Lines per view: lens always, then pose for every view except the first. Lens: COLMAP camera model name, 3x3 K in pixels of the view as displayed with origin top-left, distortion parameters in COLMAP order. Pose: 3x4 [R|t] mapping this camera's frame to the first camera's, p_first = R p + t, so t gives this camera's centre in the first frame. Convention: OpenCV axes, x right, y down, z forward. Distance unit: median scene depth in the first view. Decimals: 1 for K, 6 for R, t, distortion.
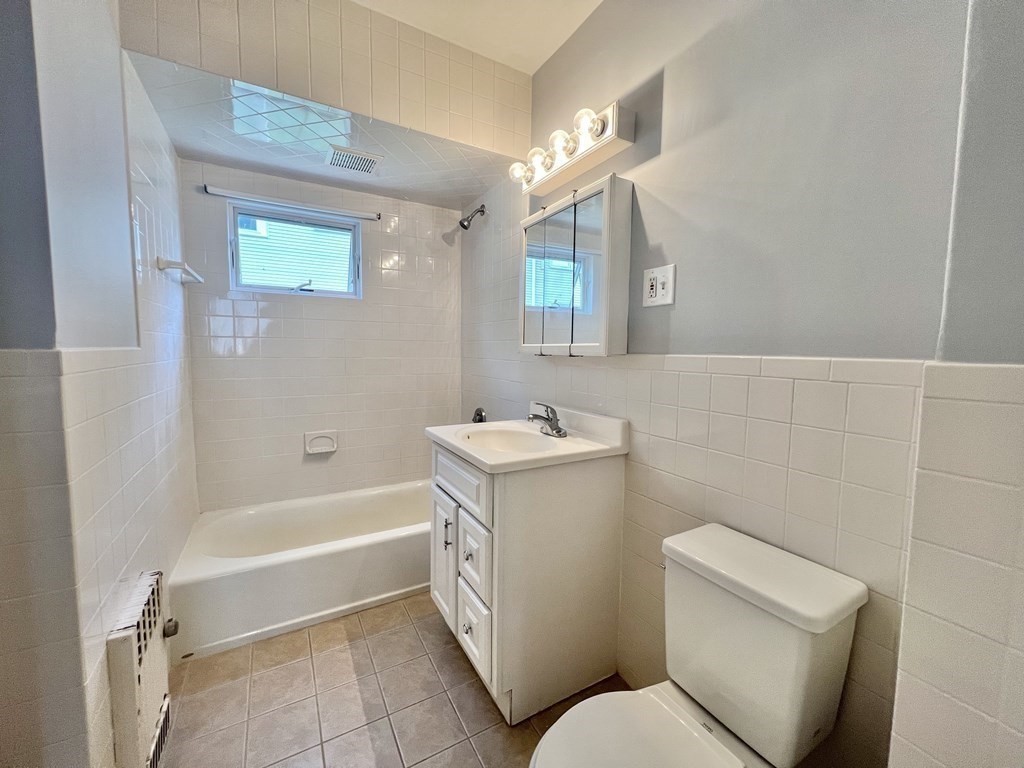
lens RADIAL K [[411.3, 0, 512.0], [0, 411.3, 384.0], [0, 0, 1]] dist [0.001763, -0.000332]
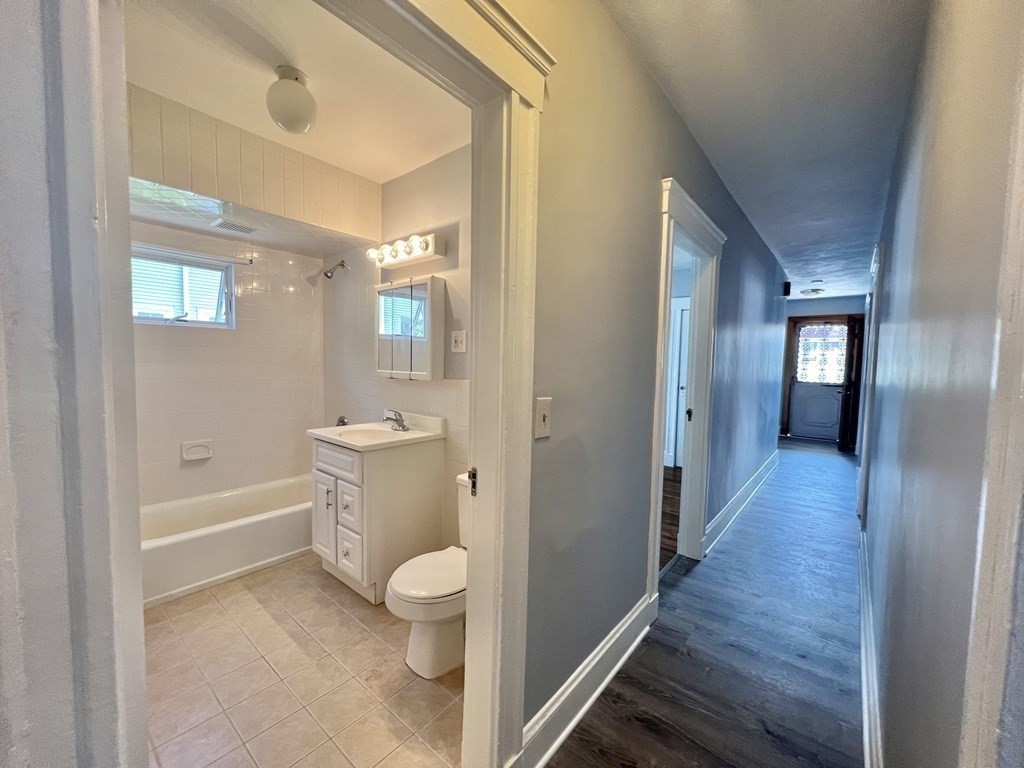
lens RADIAL K [[411.3, 0, 511.2], [0, 411.3, 385.9], [0, 0, 1]] dist [0.001763, -0.000332]
pose [[0.937528, -0.014730, 0.347597, -0.043040], [0.019199, 0.999771, -0.009416, -0.019501], [-0.347379, 0.015501, 0.937597, -0.595823]]
